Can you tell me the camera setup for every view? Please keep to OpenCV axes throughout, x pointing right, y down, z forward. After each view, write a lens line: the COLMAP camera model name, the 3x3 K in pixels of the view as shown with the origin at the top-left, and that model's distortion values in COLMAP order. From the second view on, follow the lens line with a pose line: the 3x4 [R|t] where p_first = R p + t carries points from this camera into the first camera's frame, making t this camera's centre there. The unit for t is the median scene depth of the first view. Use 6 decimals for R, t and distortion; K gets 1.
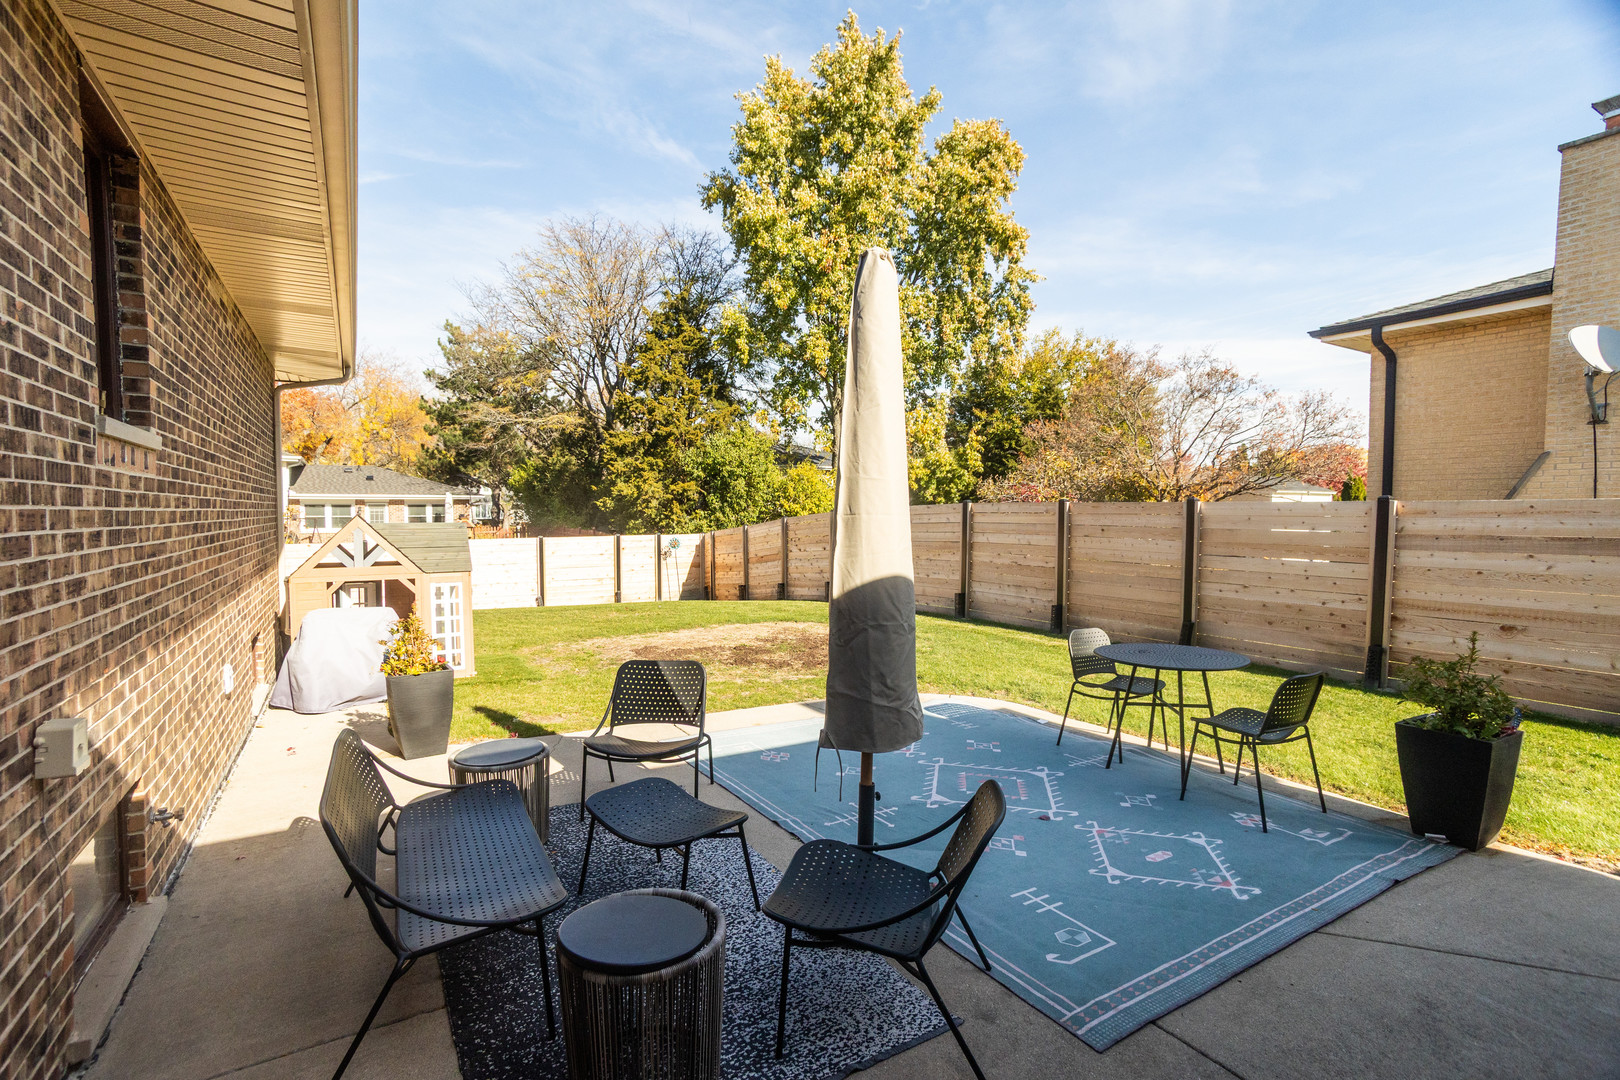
lens RADIAL K [[748.1, 0, 810.0], [0, 748.1, 540.0], [0, 0, 1]] dist [-0.031764, 0.000192]
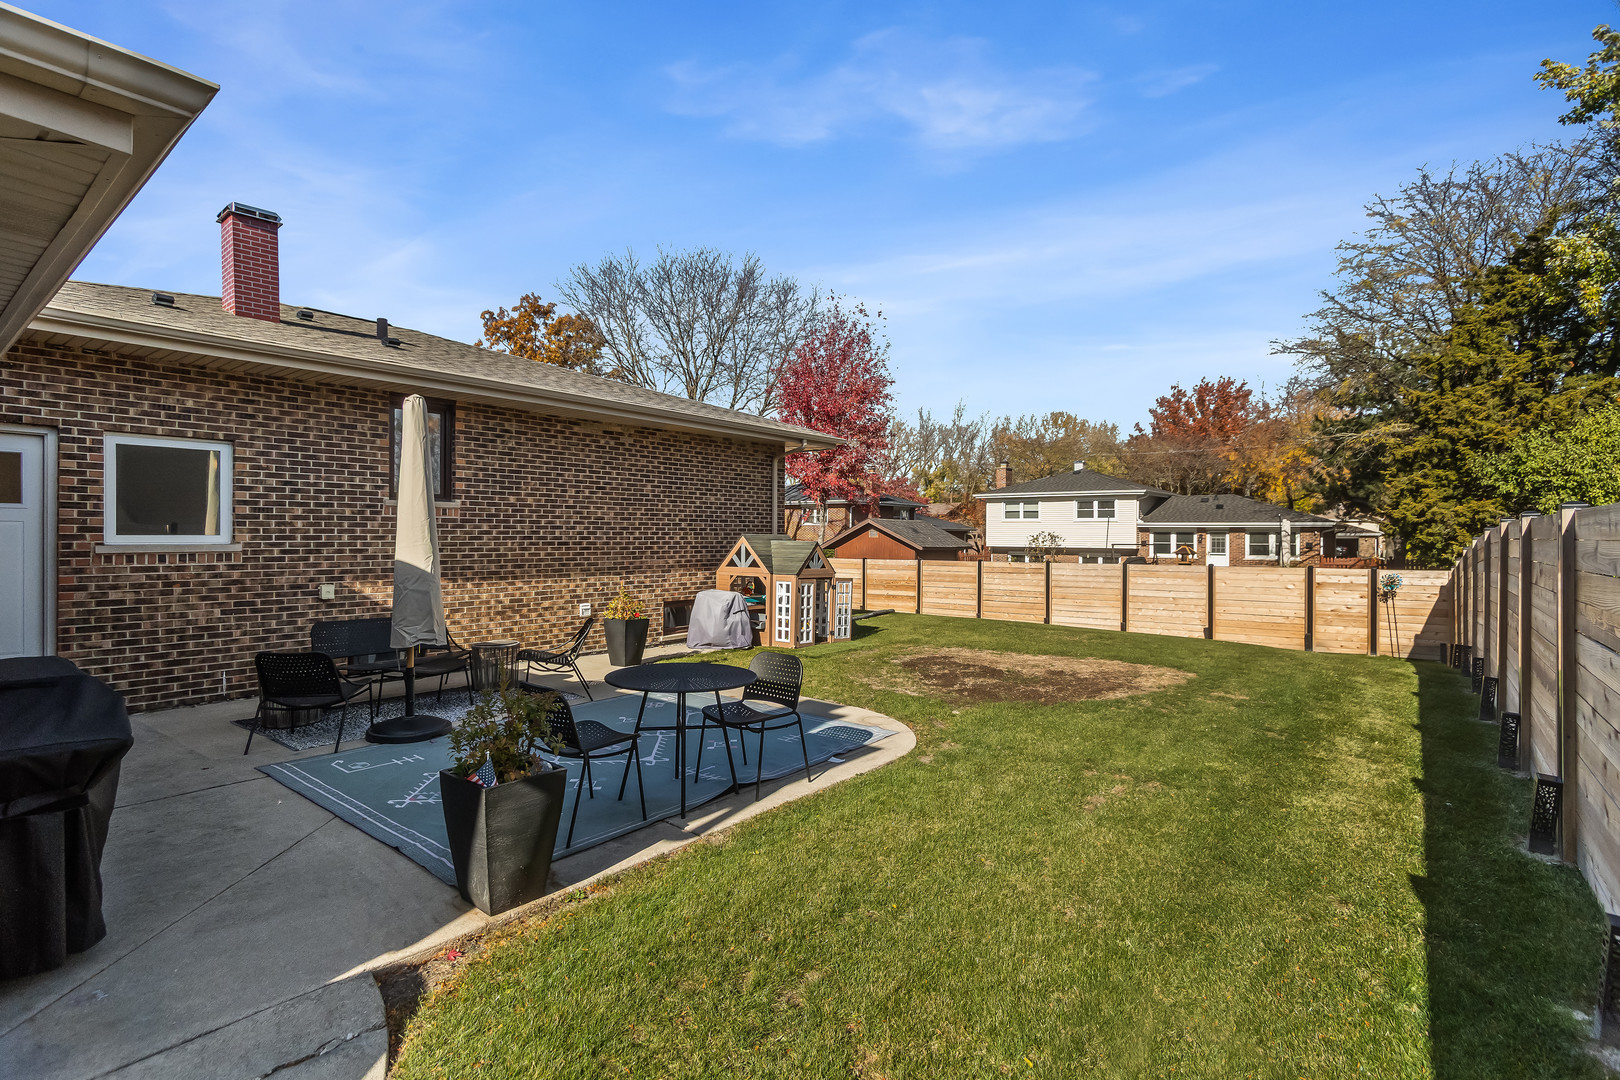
lens RADIAL K [[748.1, 0, 810.0], [0, 748.1, 540.0], [0, 0, 1]] dist [-0.031764, 0.000192]
pose [[0.393172, 0.009278, -0.919418, 0.274673], [-0.045905, 0.998900, -0.009550, -0.003091], [0.918318, 0.045960, 0.393166, 0.146942]]
